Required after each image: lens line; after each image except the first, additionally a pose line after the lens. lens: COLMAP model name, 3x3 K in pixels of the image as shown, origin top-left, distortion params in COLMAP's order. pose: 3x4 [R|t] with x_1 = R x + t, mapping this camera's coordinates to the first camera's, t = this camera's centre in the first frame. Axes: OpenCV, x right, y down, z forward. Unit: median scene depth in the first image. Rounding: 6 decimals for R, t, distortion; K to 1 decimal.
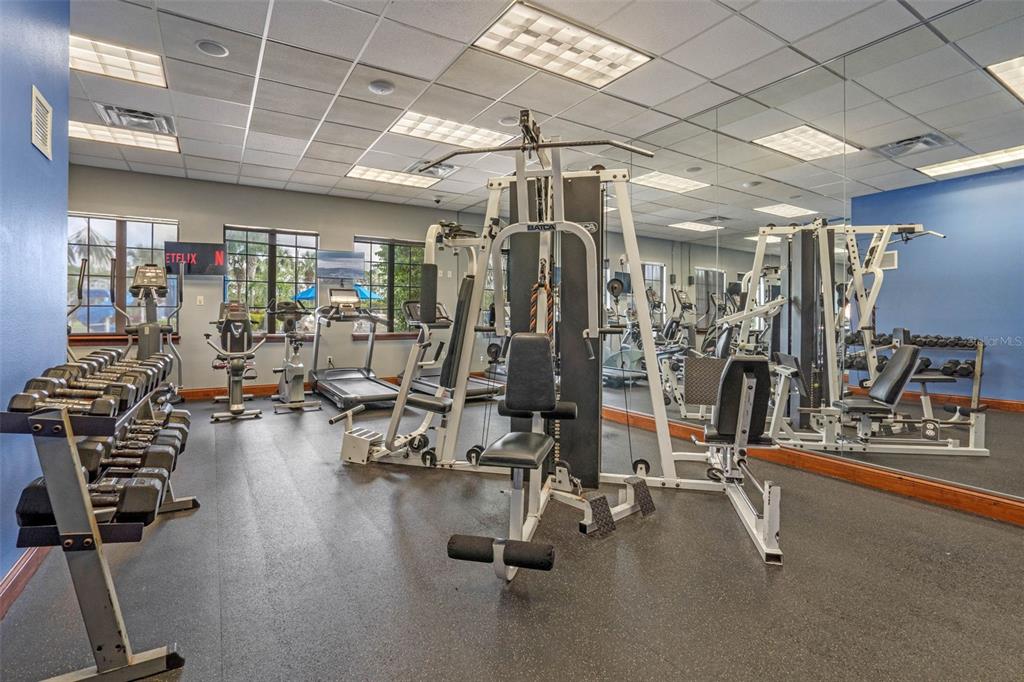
lens RADIAL K [[480.7, 0, 508.2], [0, 480.7, 334.3], [0, 0, 1]] dist [-0.047031, 0.000853]
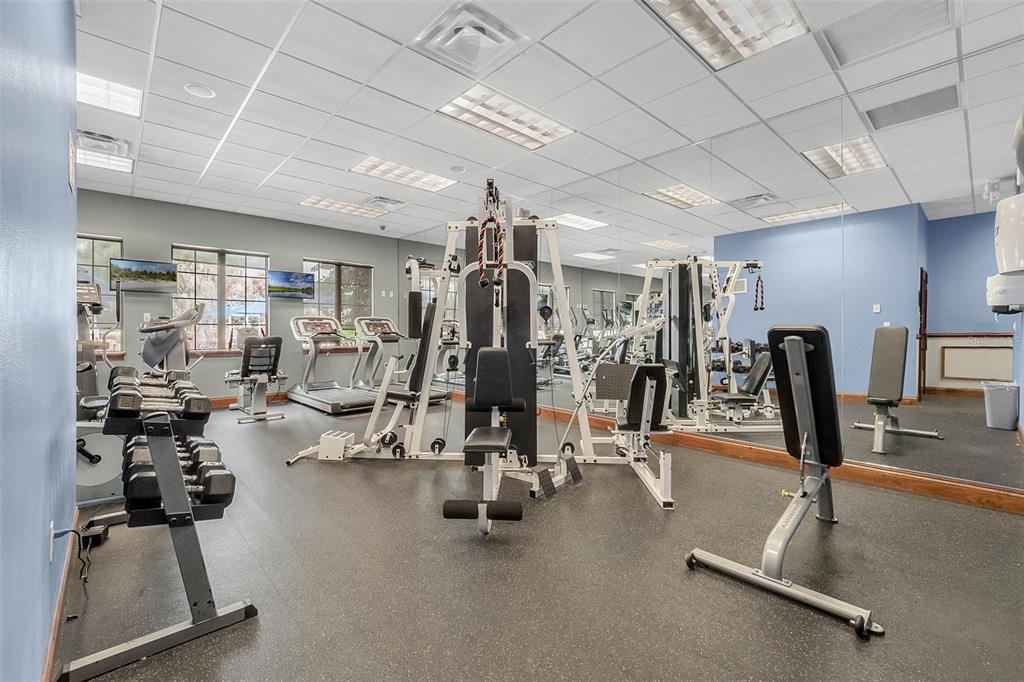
lens RADIAL K [[435.6, 0, 512.0], [0, 435.6, 341.0], [0, 0, 1]] dist [0.001144, 0.000186]
pose [[0.980683, -0.009939, 0.195351, -0.101087], [0.011606, 0.999905, -0.007388, -0.007386], [-0.195259, 0.009512, 0.980706, -0.137950]]
